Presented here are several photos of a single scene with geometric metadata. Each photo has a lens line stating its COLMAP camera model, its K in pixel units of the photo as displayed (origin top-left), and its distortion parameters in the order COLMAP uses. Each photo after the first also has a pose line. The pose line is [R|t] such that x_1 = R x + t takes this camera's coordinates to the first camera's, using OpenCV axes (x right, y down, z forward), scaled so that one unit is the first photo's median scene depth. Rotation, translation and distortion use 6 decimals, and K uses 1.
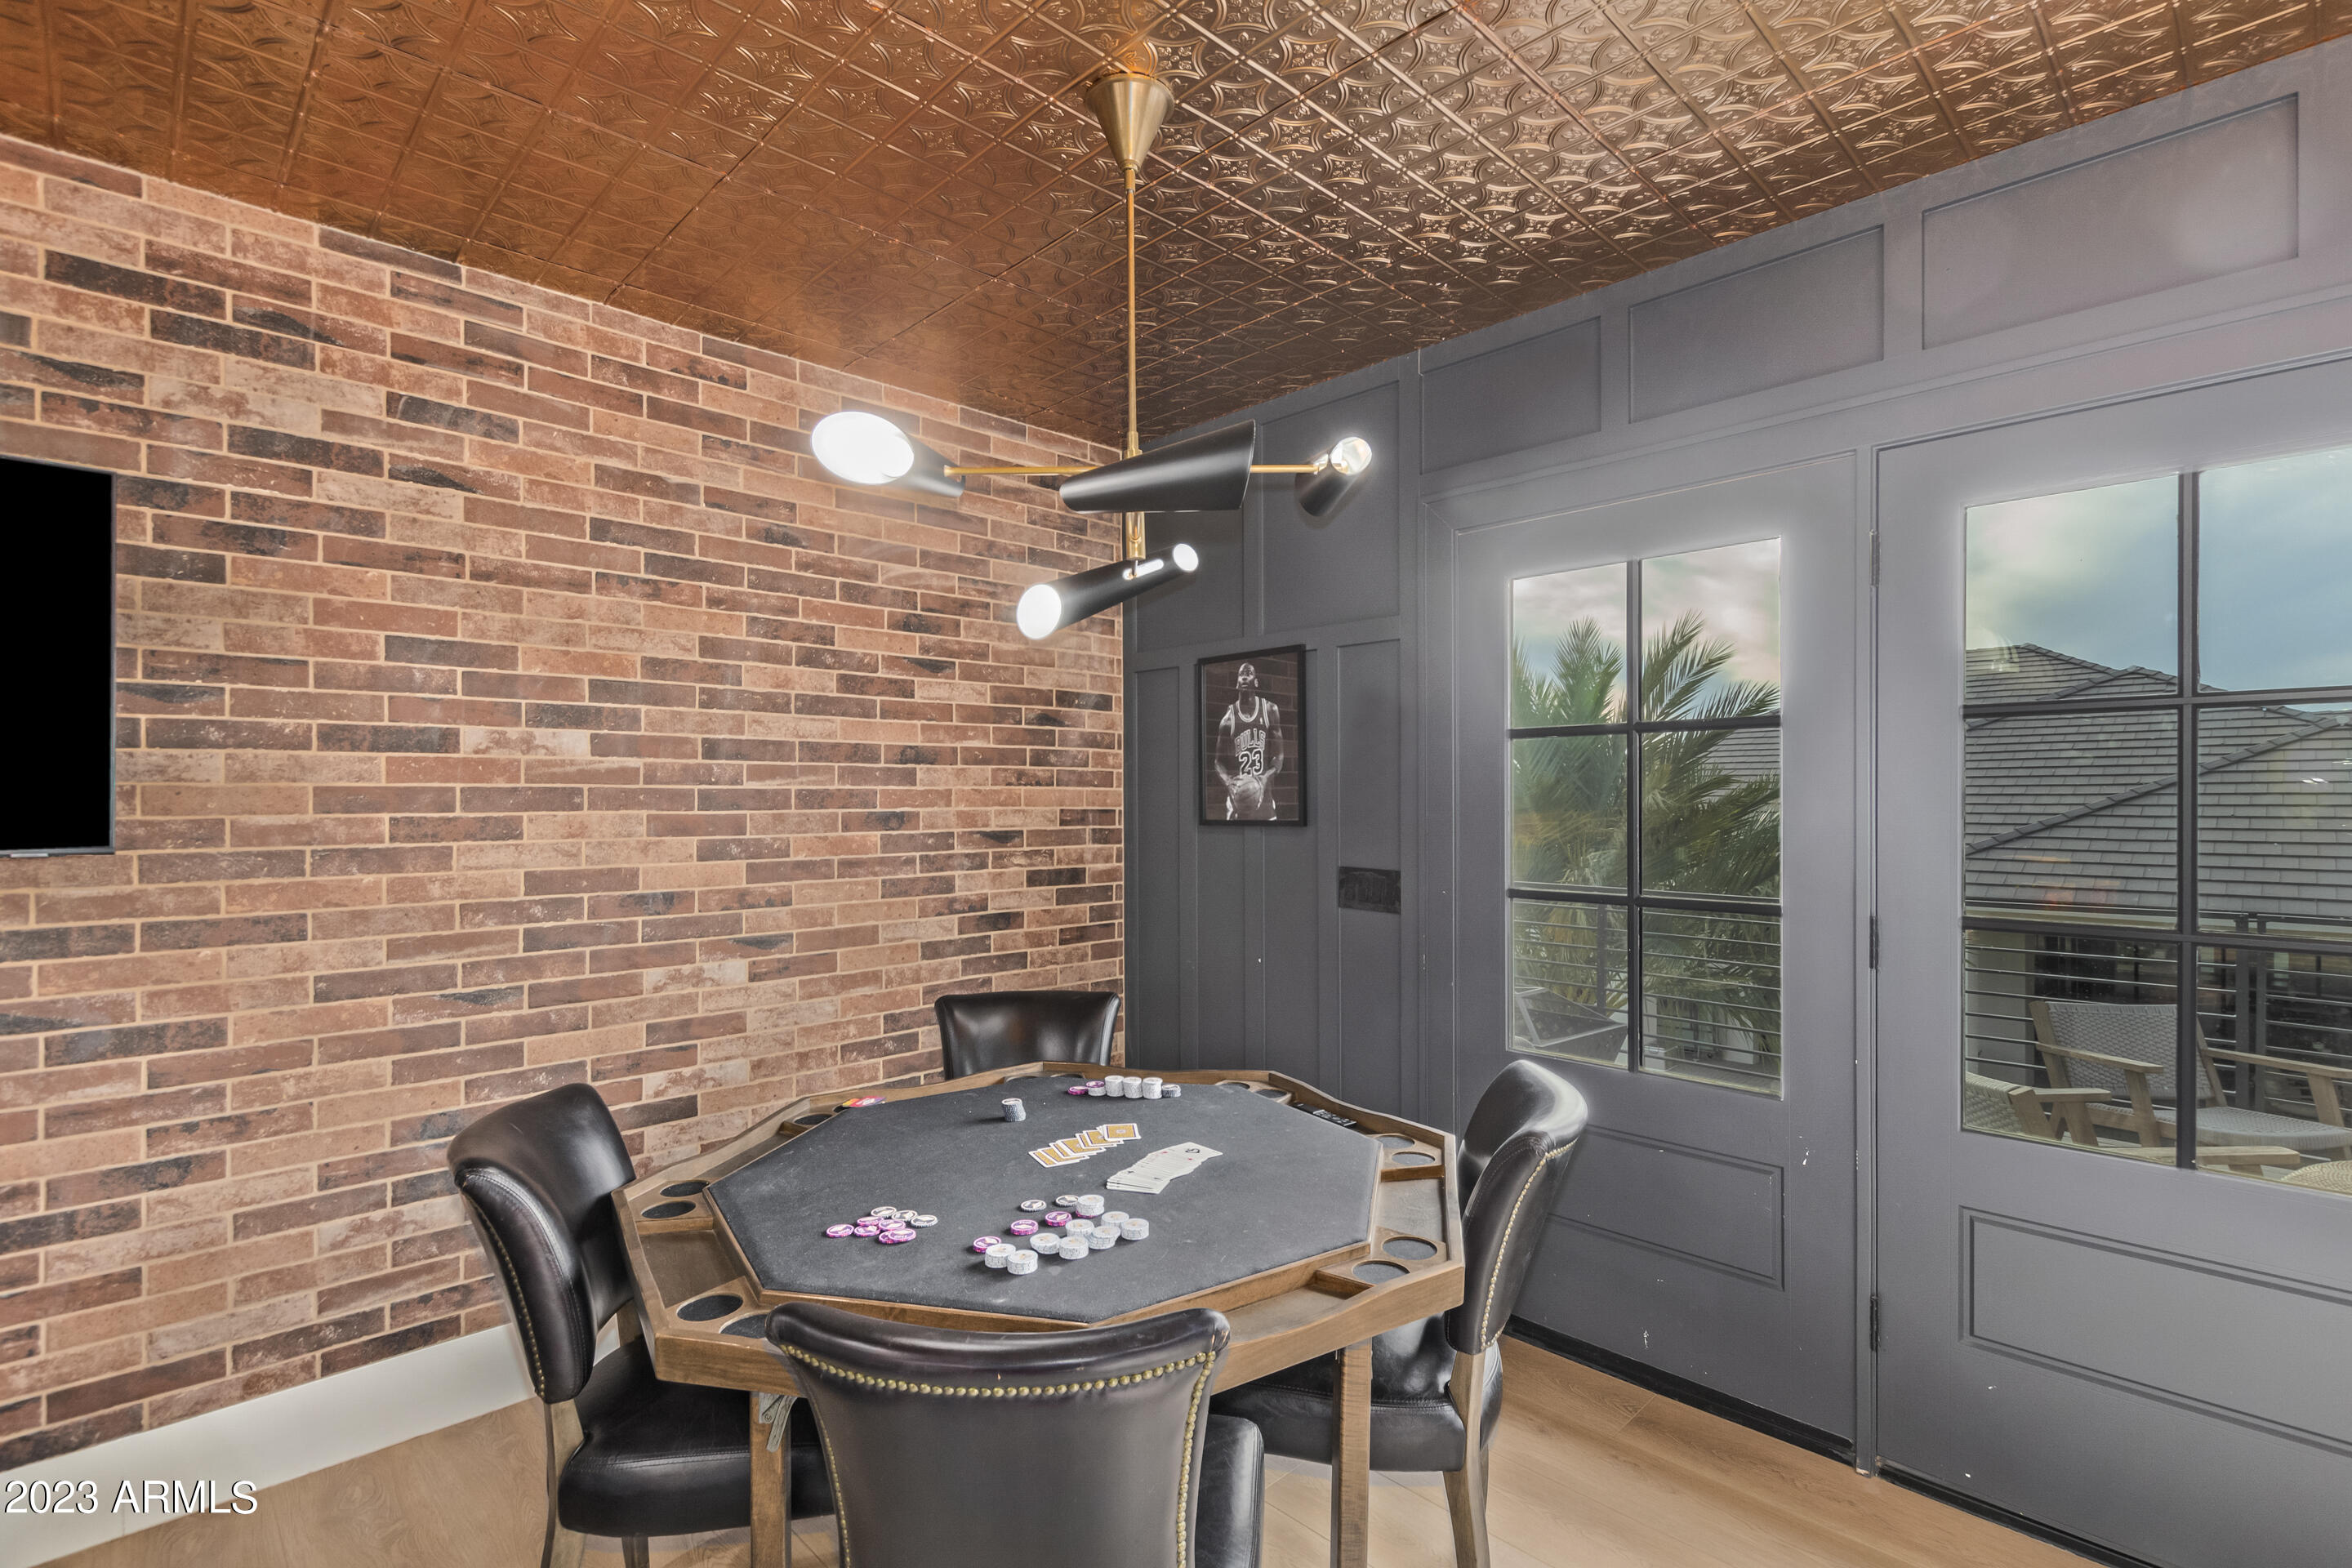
lens RADIAL K [[1100.0, 0, 1181.8], [0, 1100.0, 801.3], [0, 0, 1]] dist [0.004545, -0.002607]
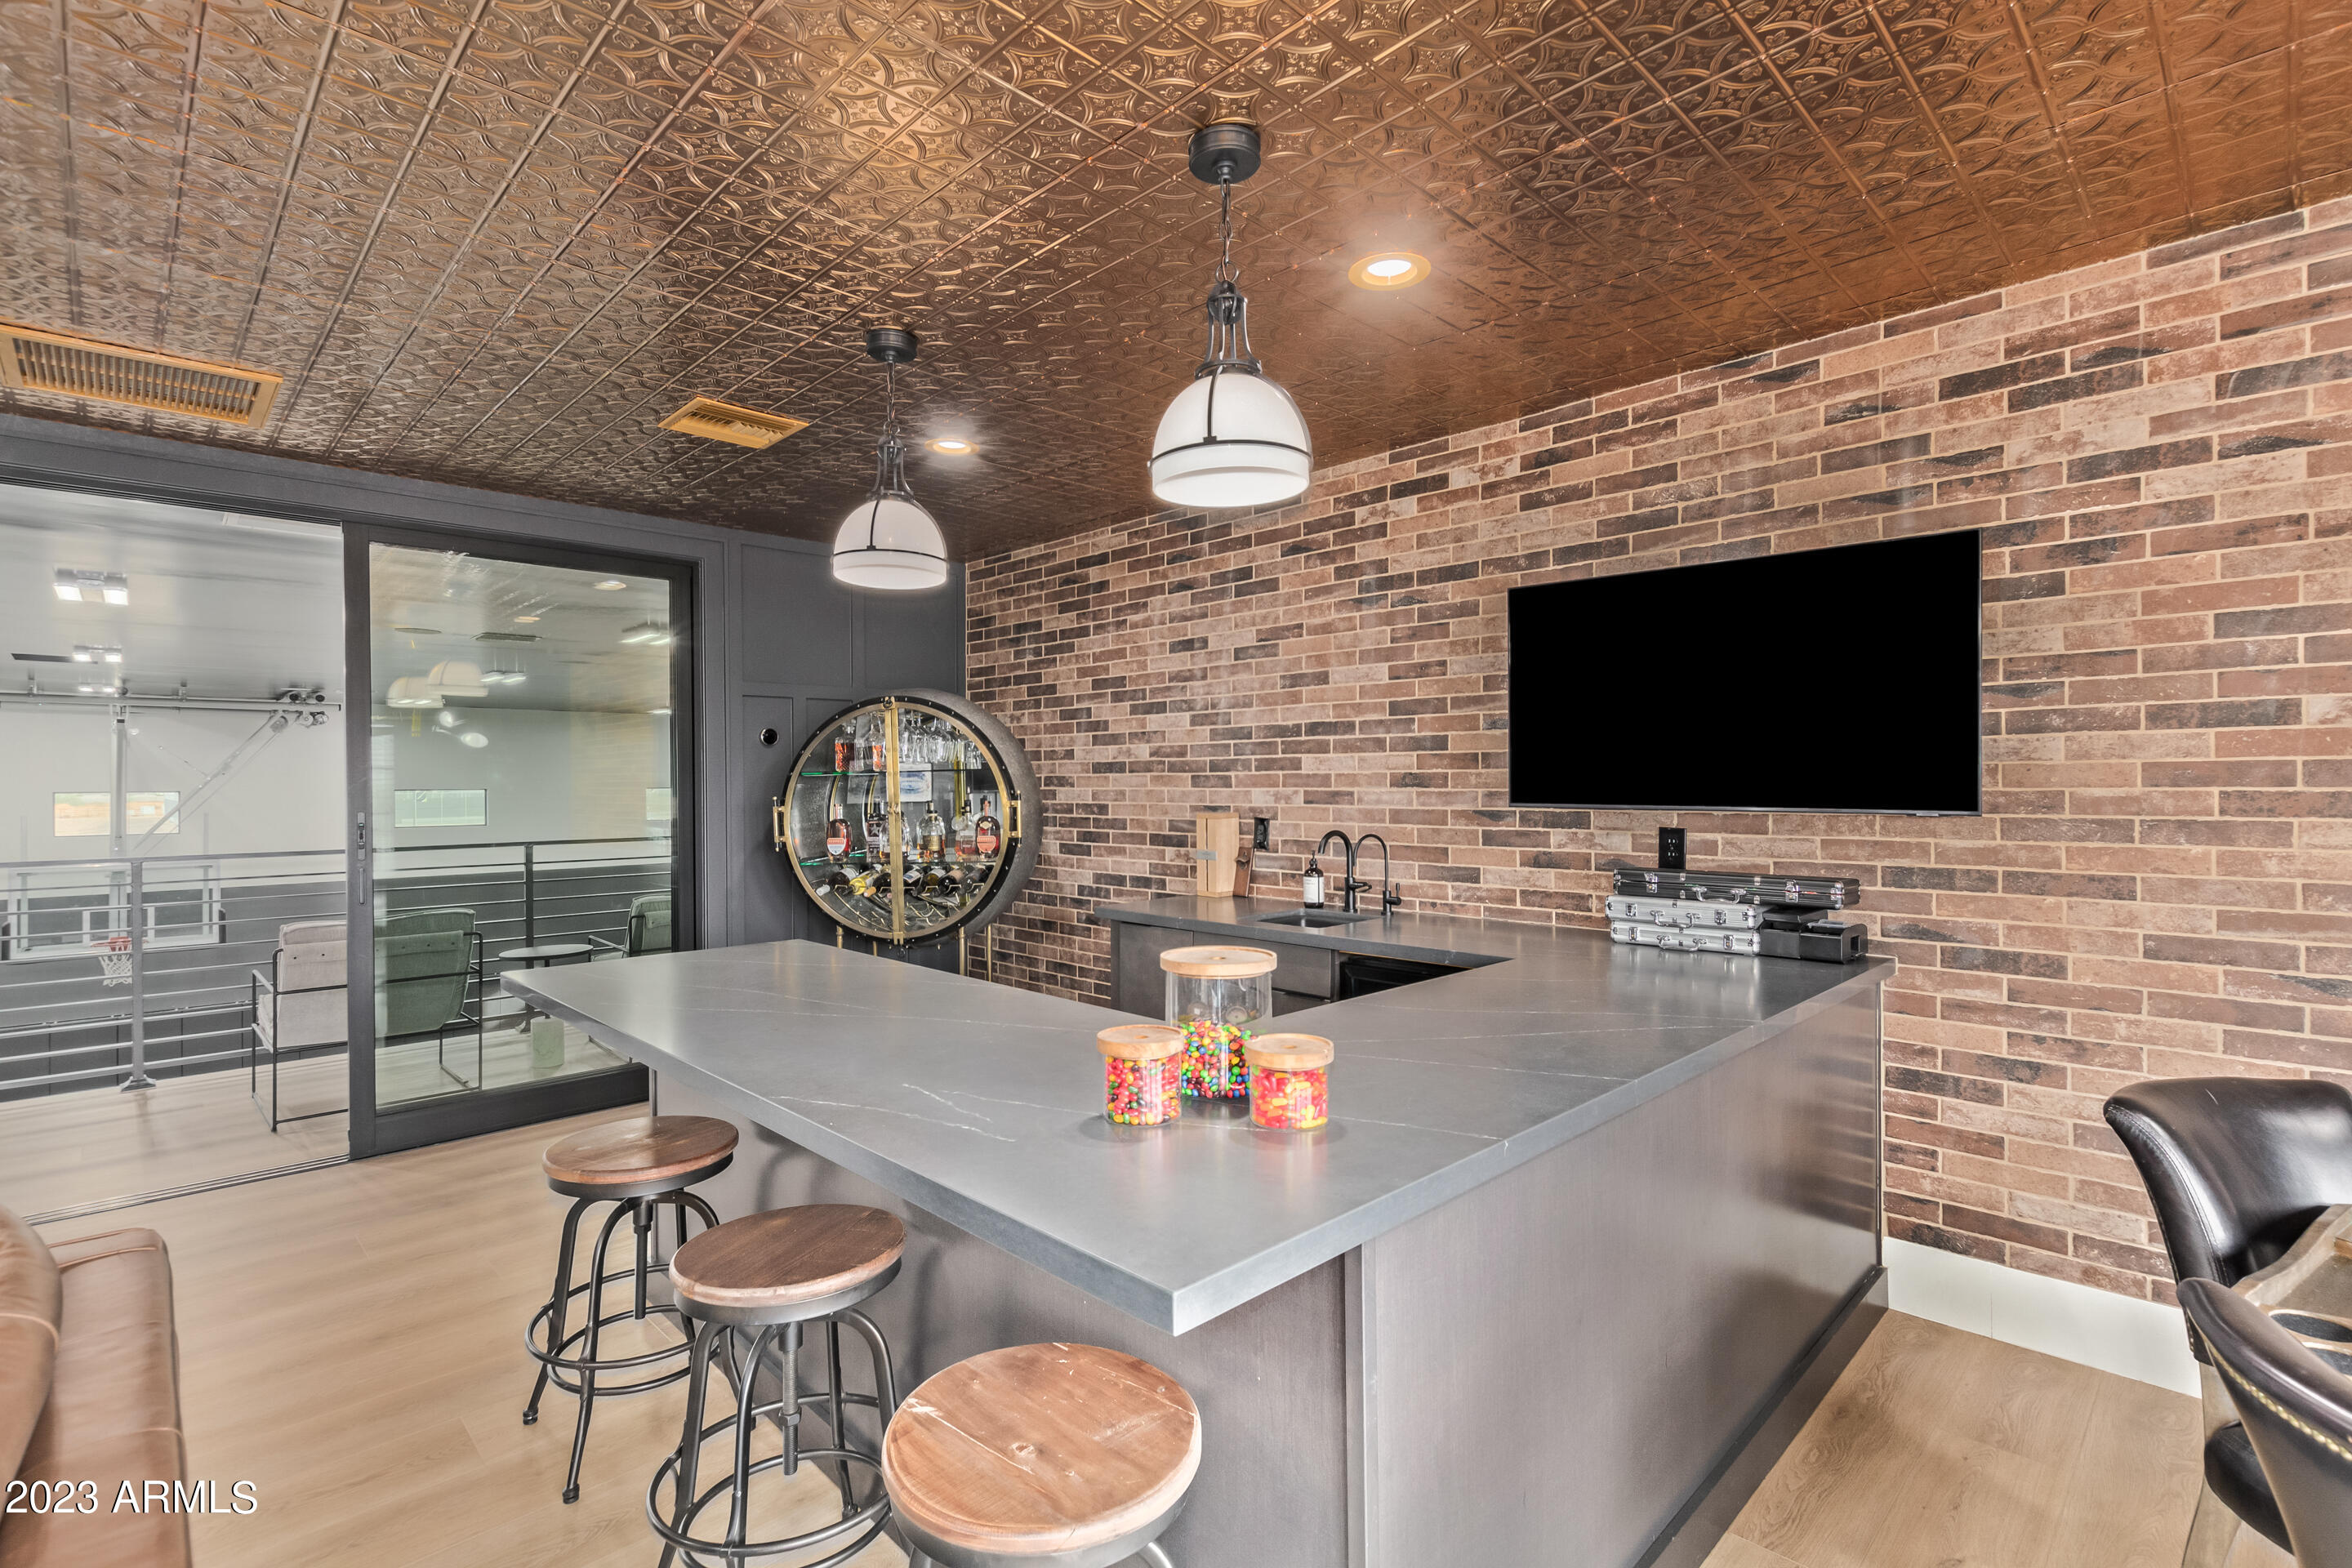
lens RADIAL K [[1100.0, 0, 1182.9], [0, 1100.0, 782.3], [0, 0, 1]] dist [0.004545, -0.002607]
pose [[-0.003188, 0.001845, -0.999993, 0.330536], [0.003689, 0.999992, 0.001833, 0.001135], [0.999988, -0.003684, -0.003195, 0.043187]]
